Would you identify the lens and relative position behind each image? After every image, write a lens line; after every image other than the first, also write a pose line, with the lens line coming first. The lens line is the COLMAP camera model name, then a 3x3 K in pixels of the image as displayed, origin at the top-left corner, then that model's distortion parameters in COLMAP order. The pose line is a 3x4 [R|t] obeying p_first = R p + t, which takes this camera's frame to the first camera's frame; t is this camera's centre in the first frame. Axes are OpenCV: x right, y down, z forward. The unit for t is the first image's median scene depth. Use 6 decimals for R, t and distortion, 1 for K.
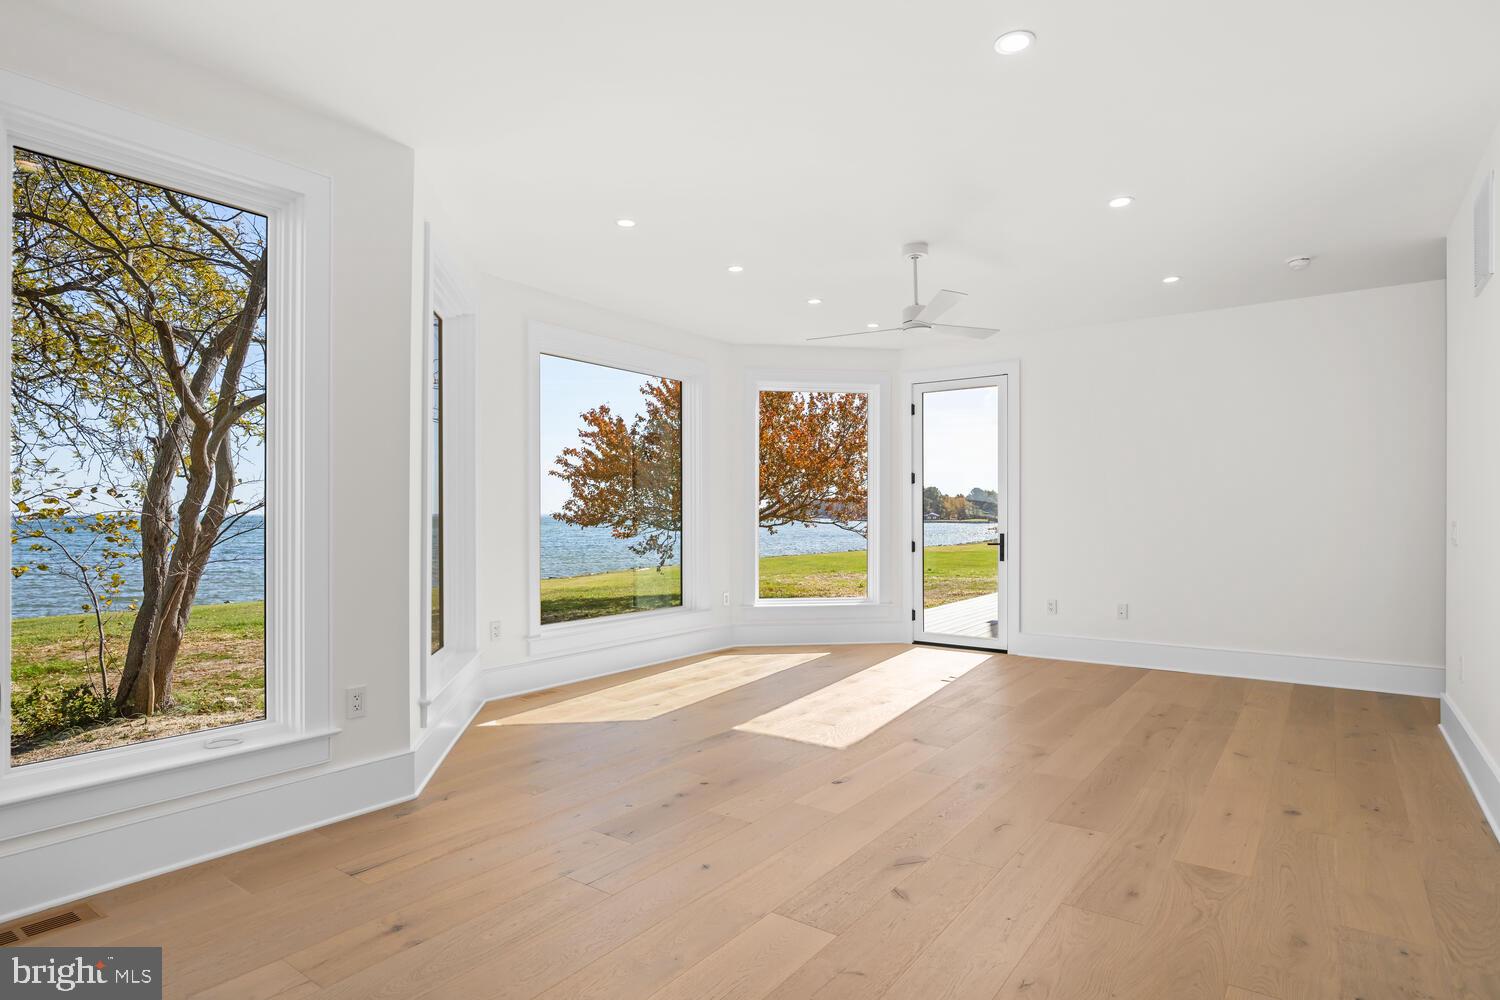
lens RADIAL K [[774.0, 0, 747.2], [0, 774.0, 505.6], [0, 0, 1]] dist [-0.003480, -0.000583]
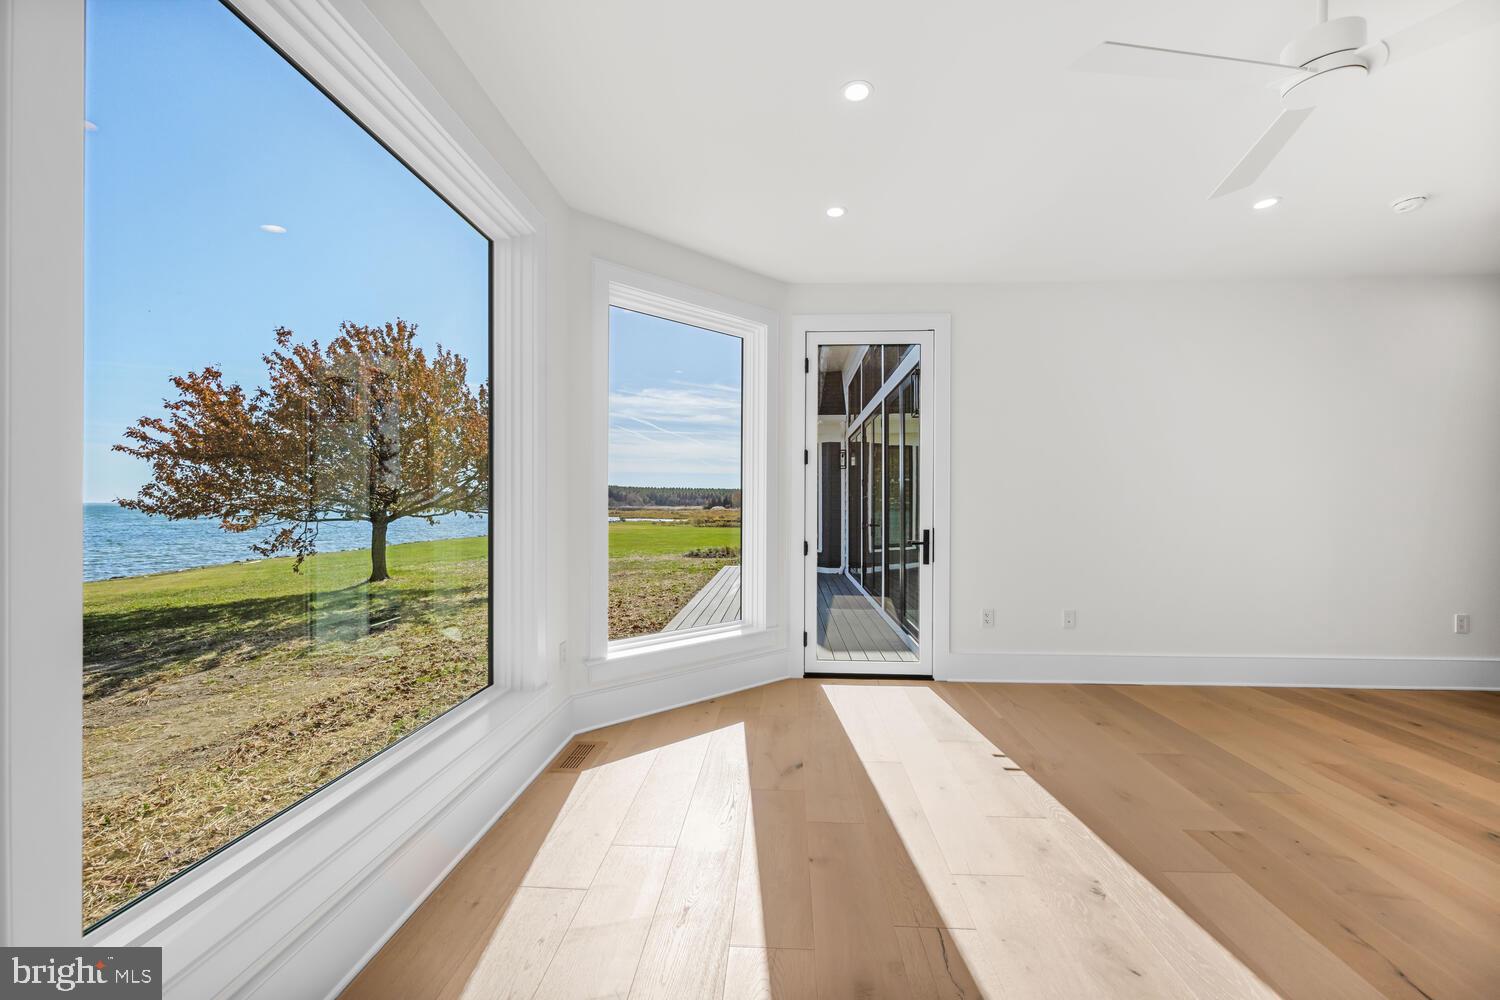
lens RADIAL K [[597.1, 0, 753.5], [0, 597.1, 500.8], [0, 0, 1]] dist [-0.002957, -0.000419]
pose [[0.840510, 0.010895, 0.541687, -0.040234], [-0.012173, 0.999925, -0.001223, 0.002715], [-0.541660, -0.005566, 0.840579, 0.156486]]
